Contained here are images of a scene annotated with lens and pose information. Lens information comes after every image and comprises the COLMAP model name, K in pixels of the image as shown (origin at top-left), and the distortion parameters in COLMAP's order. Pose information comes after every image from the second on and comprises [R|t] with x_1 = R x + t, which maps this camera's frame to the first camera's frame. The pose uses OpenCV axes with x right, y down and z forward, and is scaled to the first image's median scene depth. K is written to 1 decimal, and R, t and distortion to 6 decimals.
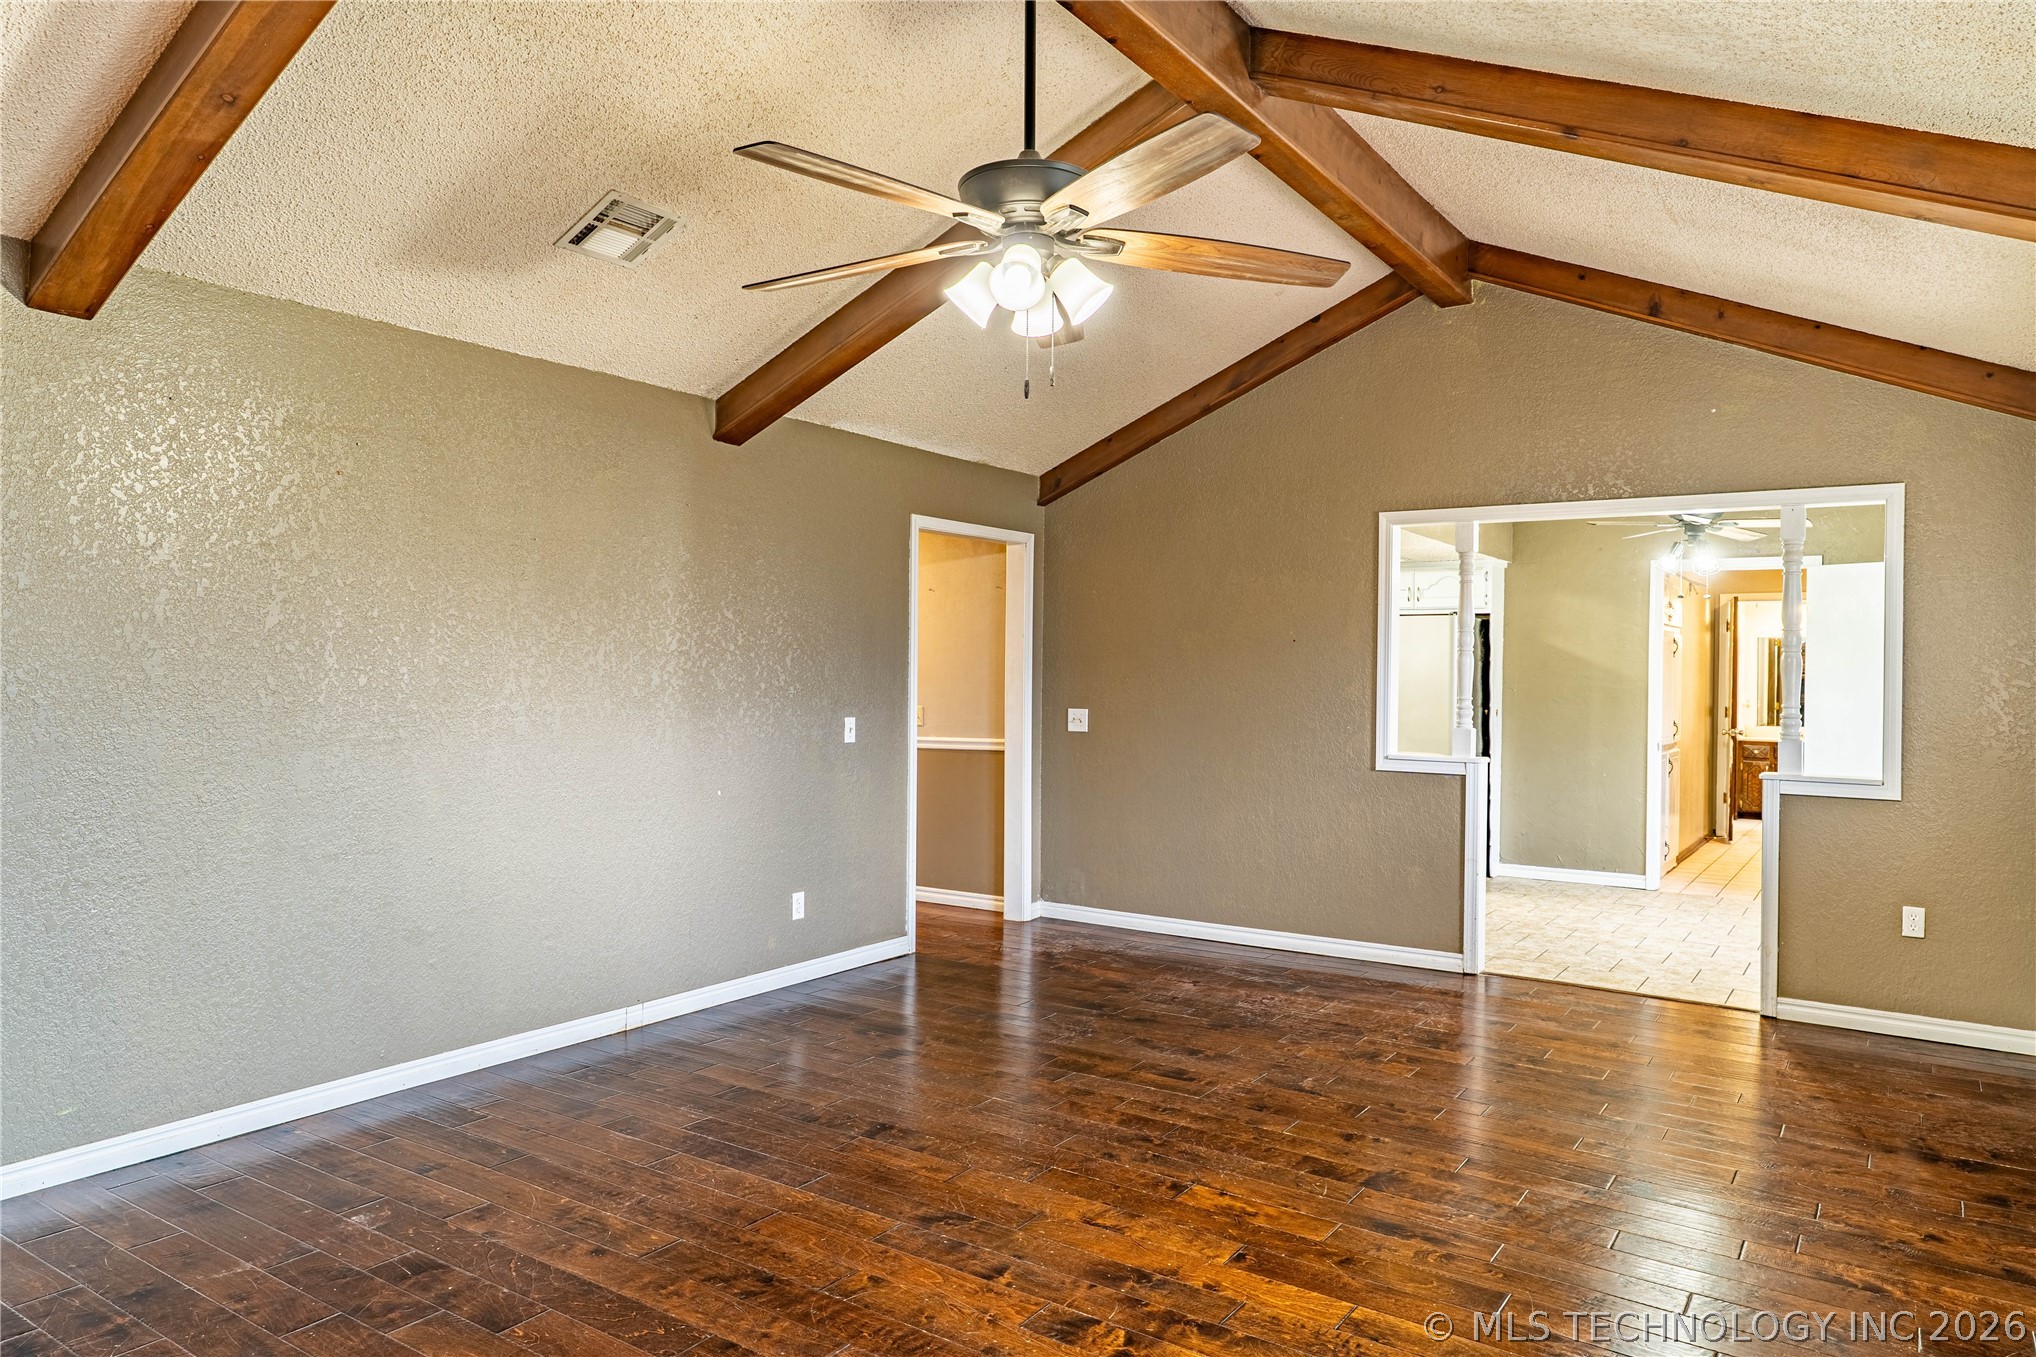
lens RADIAL K [[1312.6, 0, 1017.2], [0, 1312.6, 678.2], [0, 0, 1]] dist [0.005856, 0.000037]
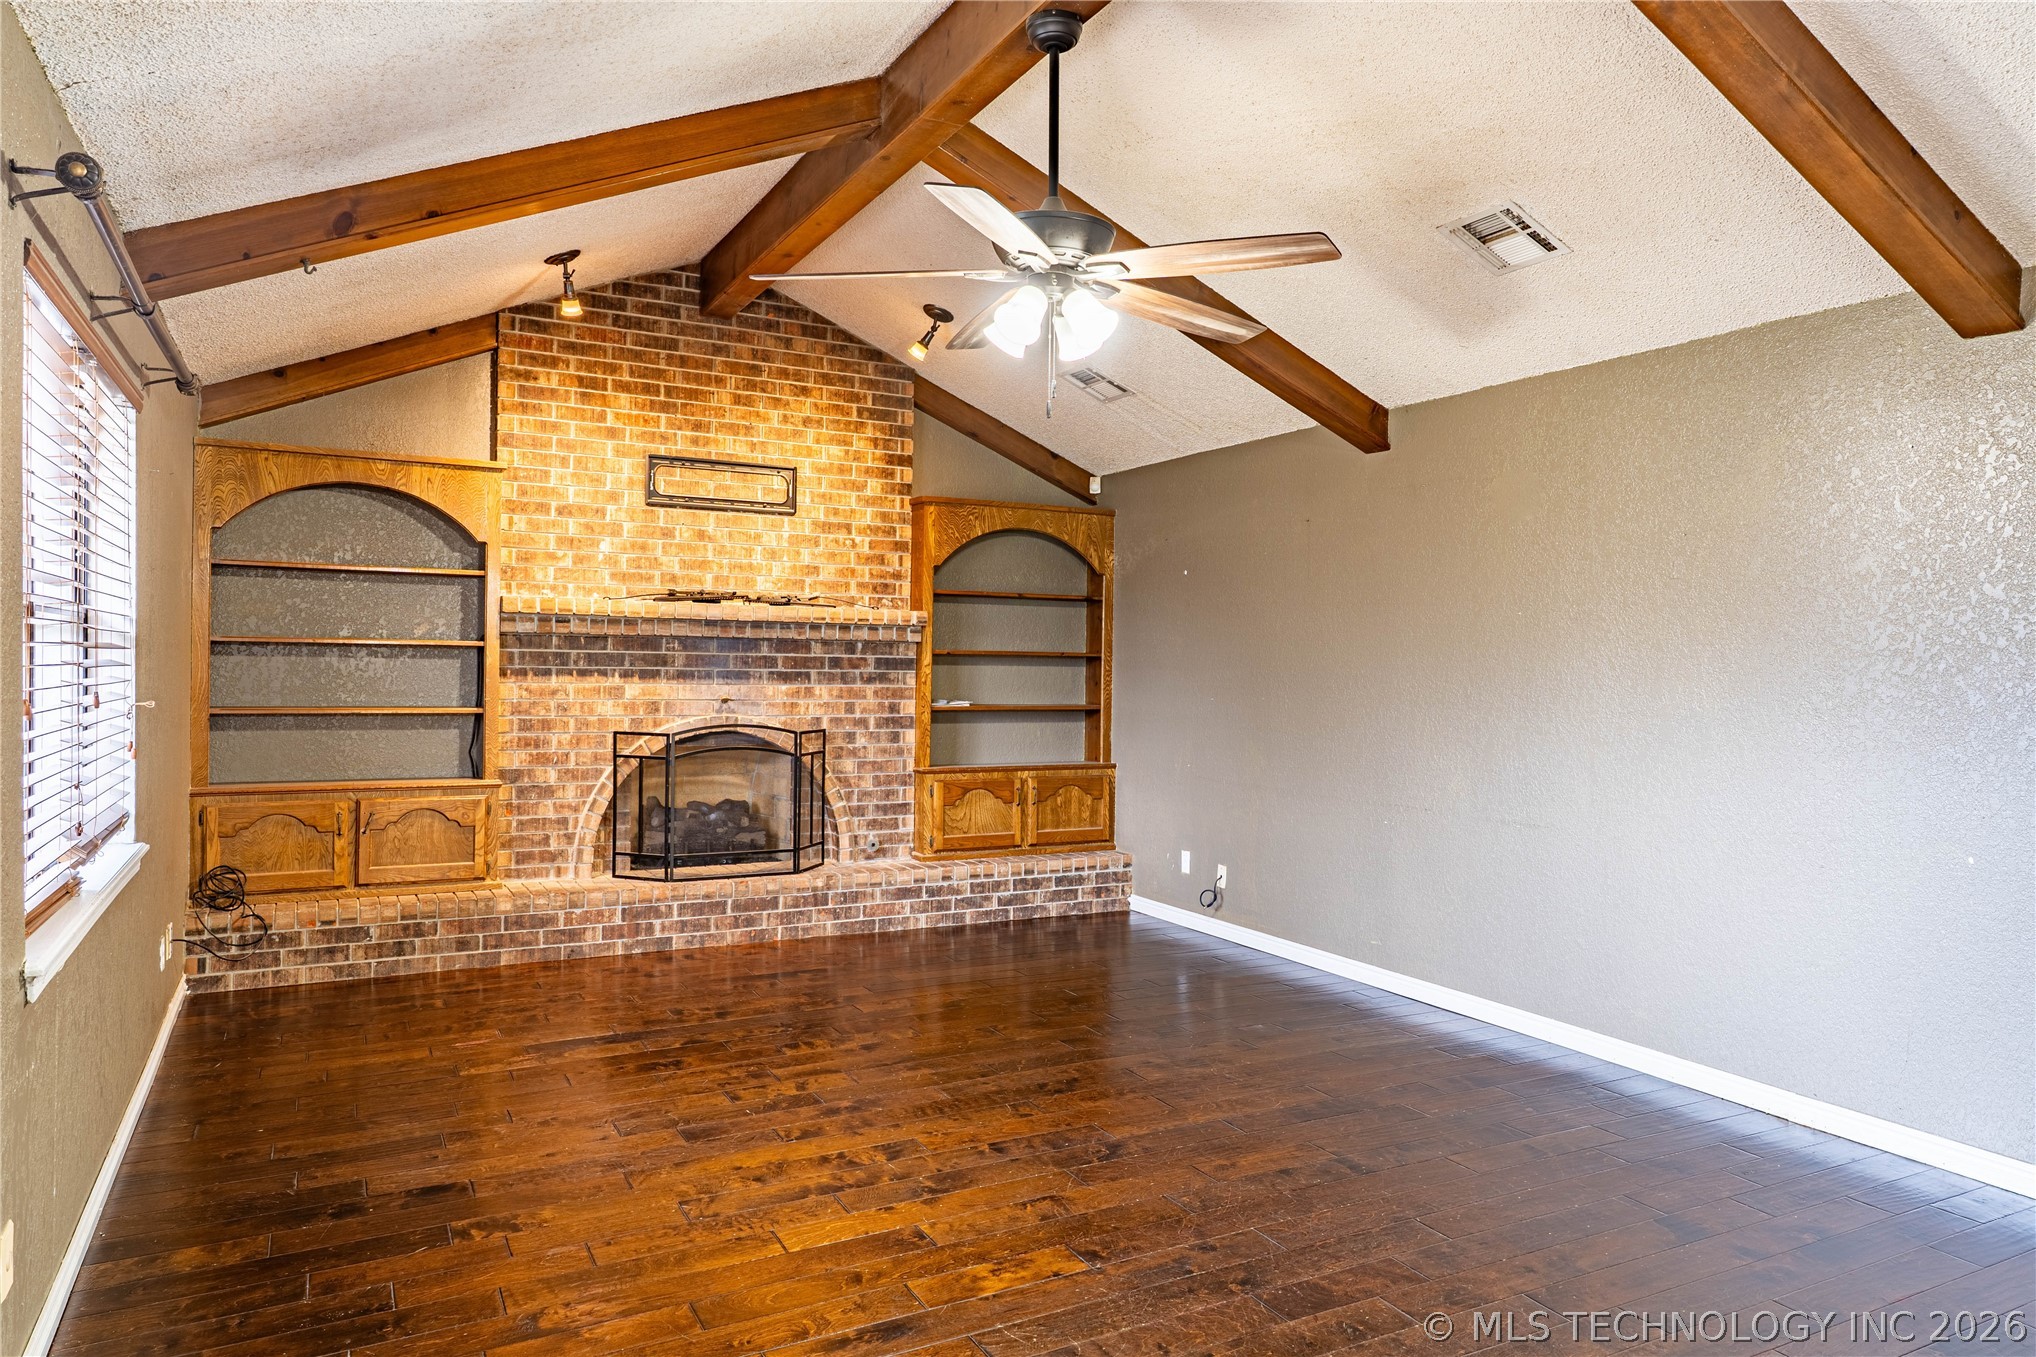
lens RADIAL K [[1312.6, 0, 1018.3], [0, 1312.6, 672.9], [0, 0, 1]] dist [0.005856, 0.000037]
pose [[-0.465010, -0.008931, -0.885260, 0.956529], [-0.023952, 0.999710, 0.002496, 0.003217], [0.884981, 0.022365, -0.465089, 1.414430]]
